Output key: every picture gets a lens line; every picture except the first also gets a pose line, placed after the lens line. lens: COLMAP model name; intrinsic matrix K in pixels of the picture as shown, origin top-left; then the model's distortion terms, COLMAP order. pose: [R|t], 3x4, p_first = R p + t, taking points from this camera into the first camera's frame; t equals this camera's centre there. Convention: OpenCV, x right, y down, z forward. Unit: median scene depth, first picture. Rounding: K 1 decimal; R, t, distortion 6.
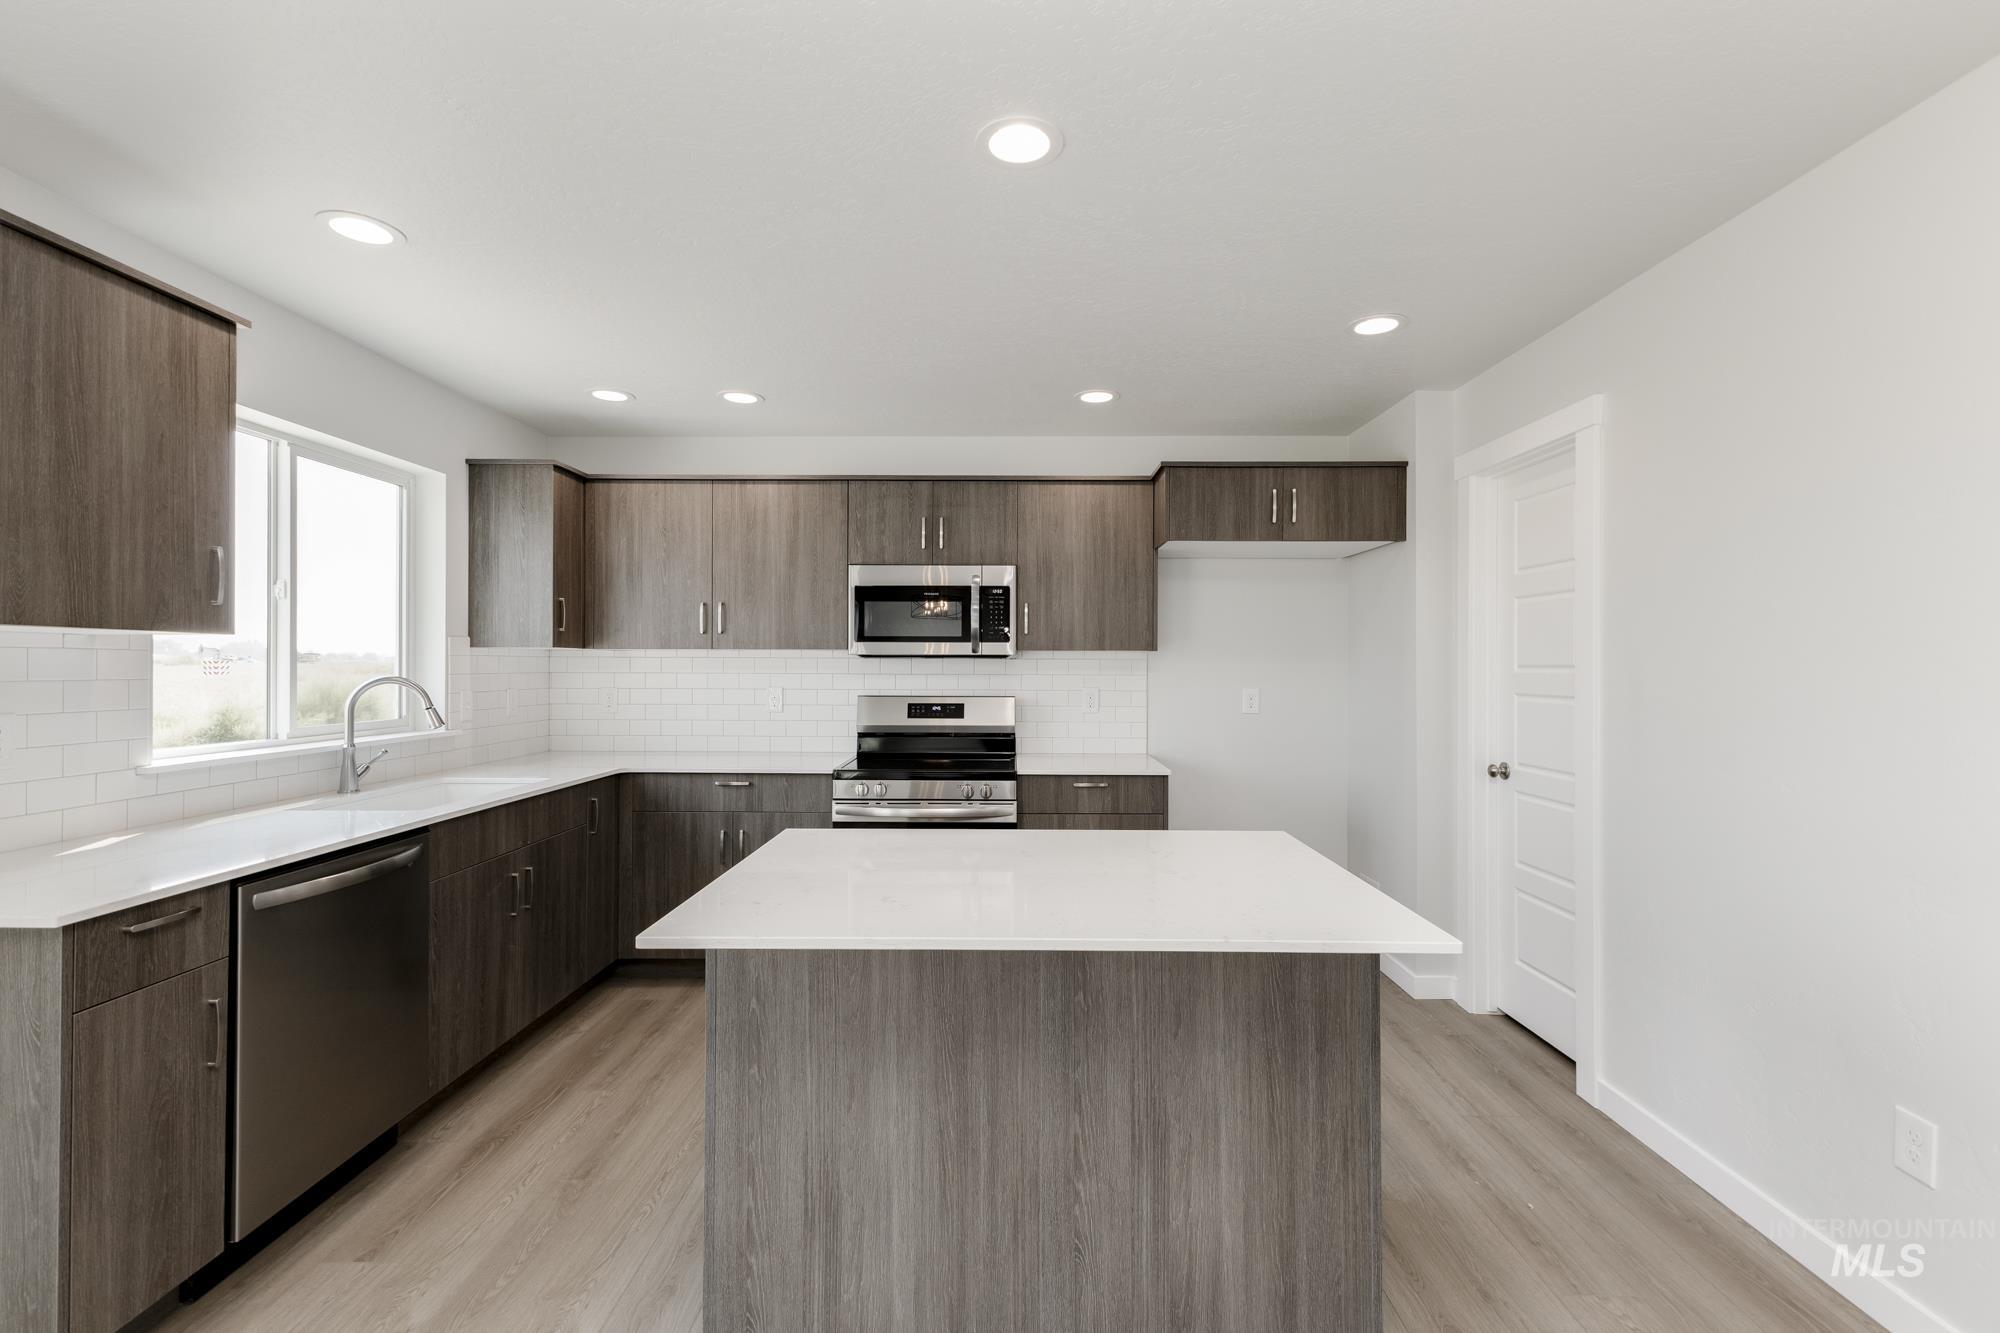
lens RADIAL K [[875.6, 0, 1007.6], [0, 875.6, 663.3], [0, 0, 1]] dist [0.015025, -0.001019]
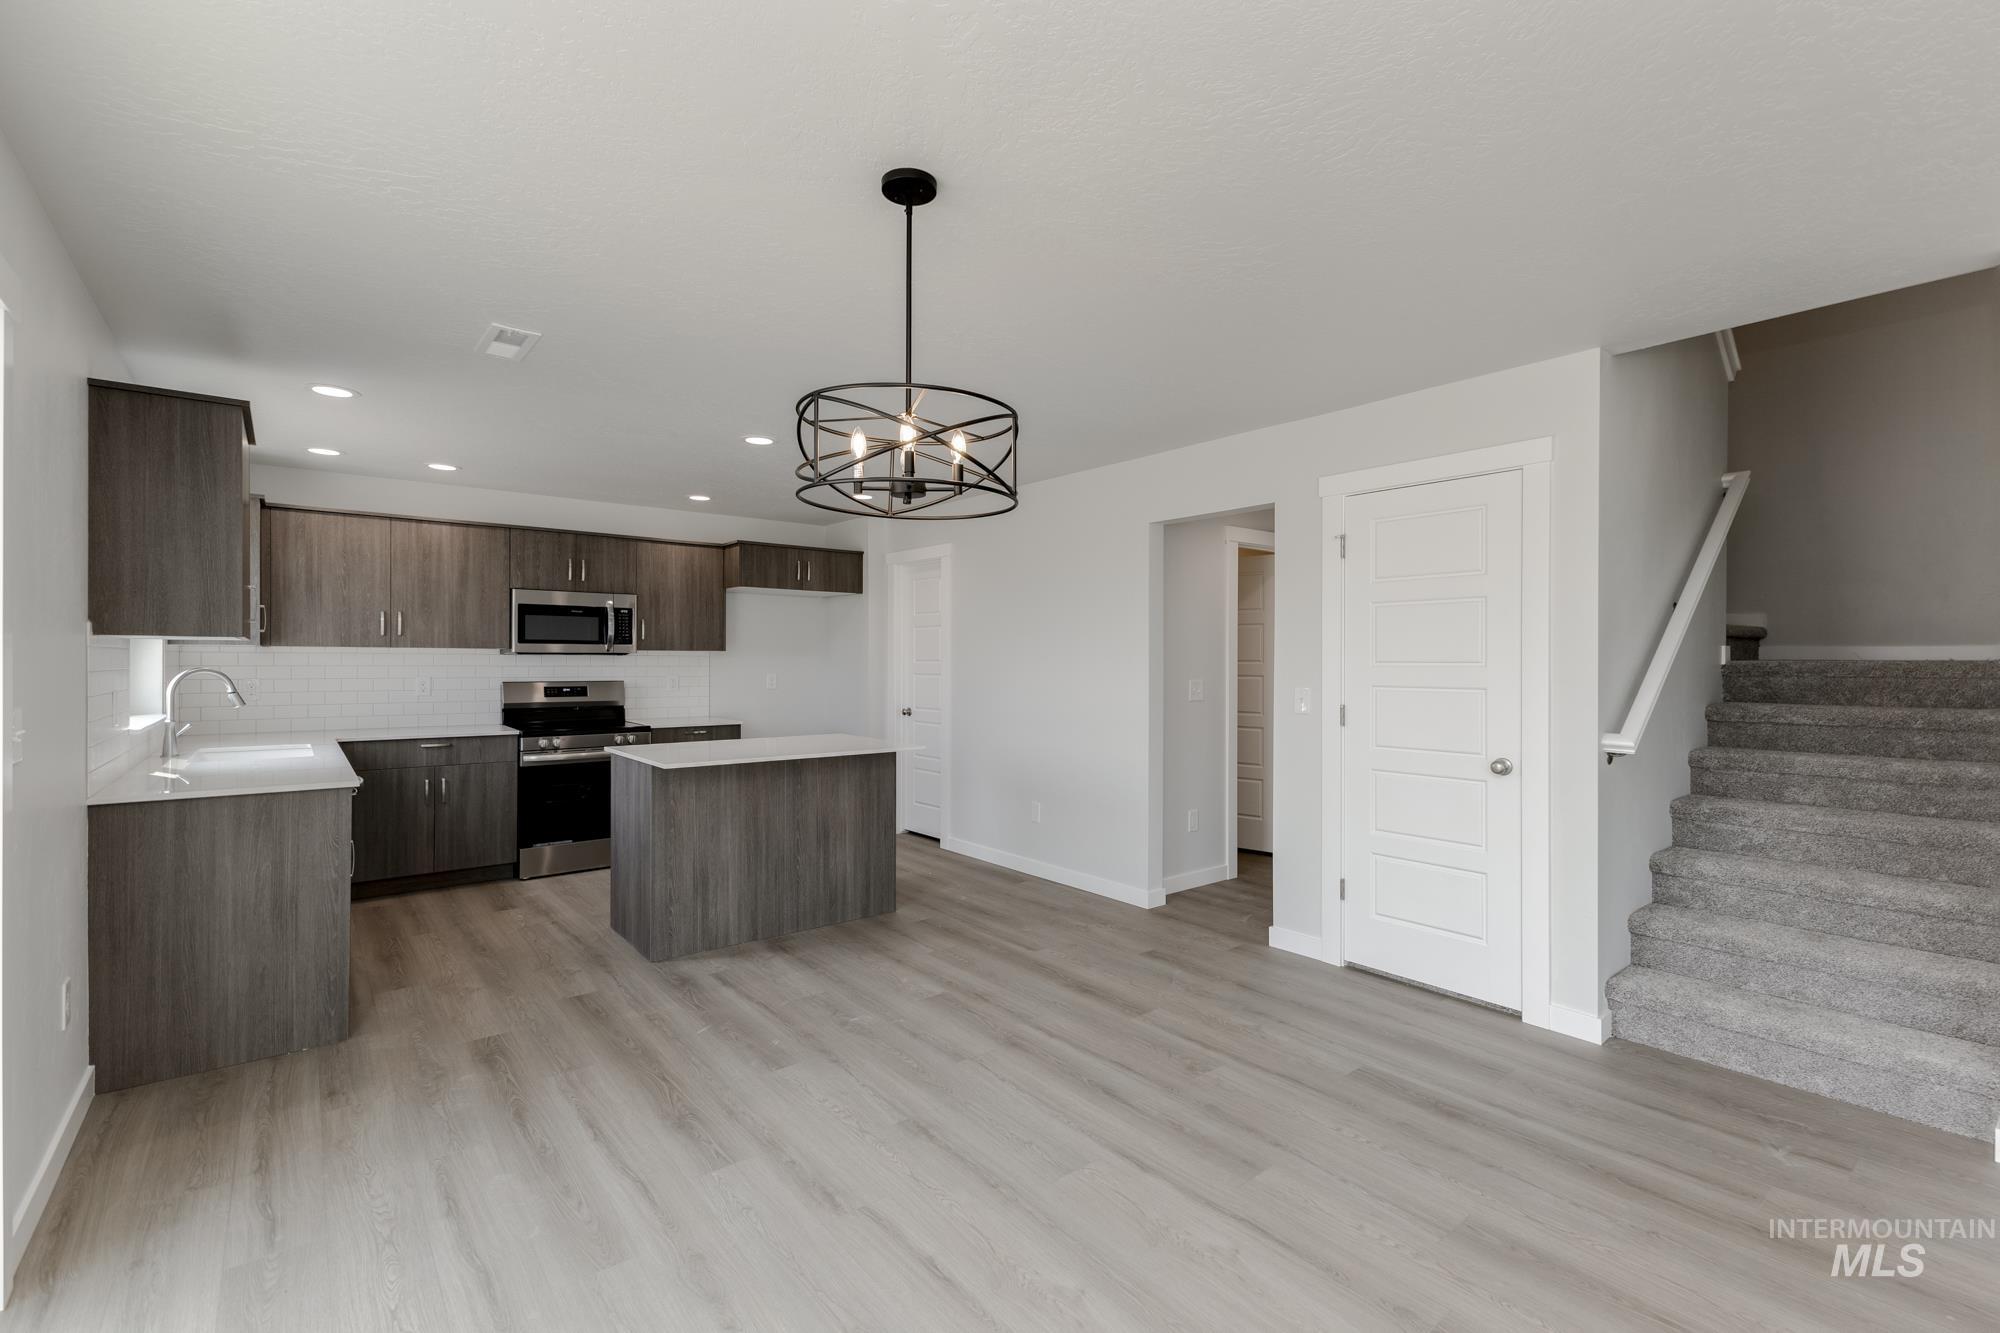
lens RADIAL K [[875.6, 0, 1006.0], [0, 875.6, 665.6], [0, 0, 1]] dist [0.015025, -0.001019]
pose [[0.771924, -0.003895, 0.635702, -0.468810], [-0.002583, 0.999954, 0.009264, -0.003604], [-0.635709, -0.008793, 0.771879, -0.600901]]
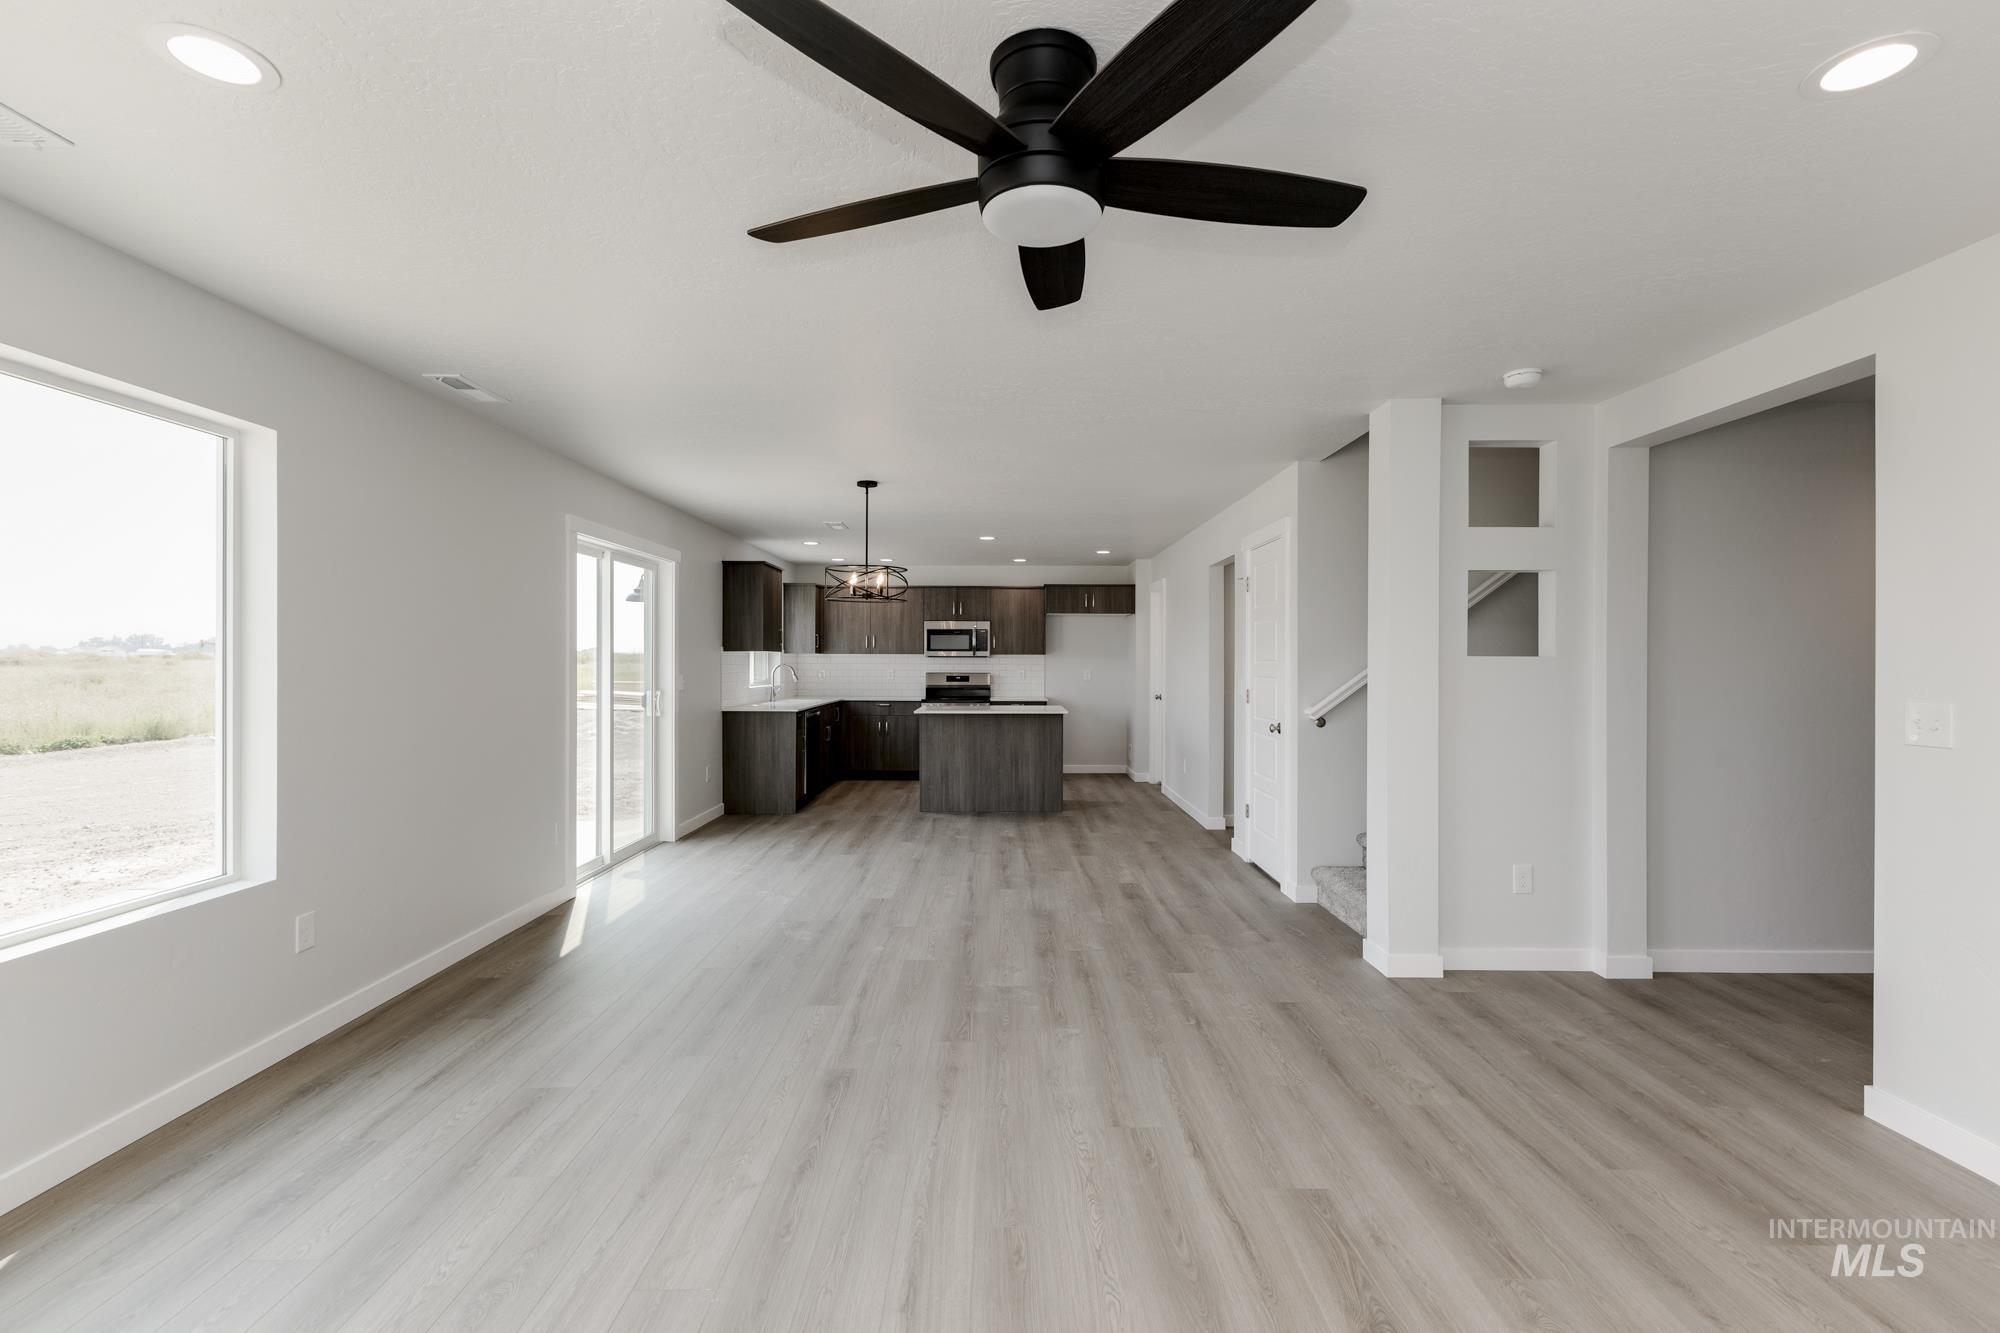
lens RADIAL K [[875.6, 0, 1008.2], [0, 875.6, 669.0], [0, 0, 1]] dist [0.015025, -0.001019]
pose [[0.999901, 0.000041, 0.014080, 0.026334], [-0.000201, 0.999935, 0.011377, -0.001323], [-0.014078, -0.011379, 0.999836, -1.557079]]
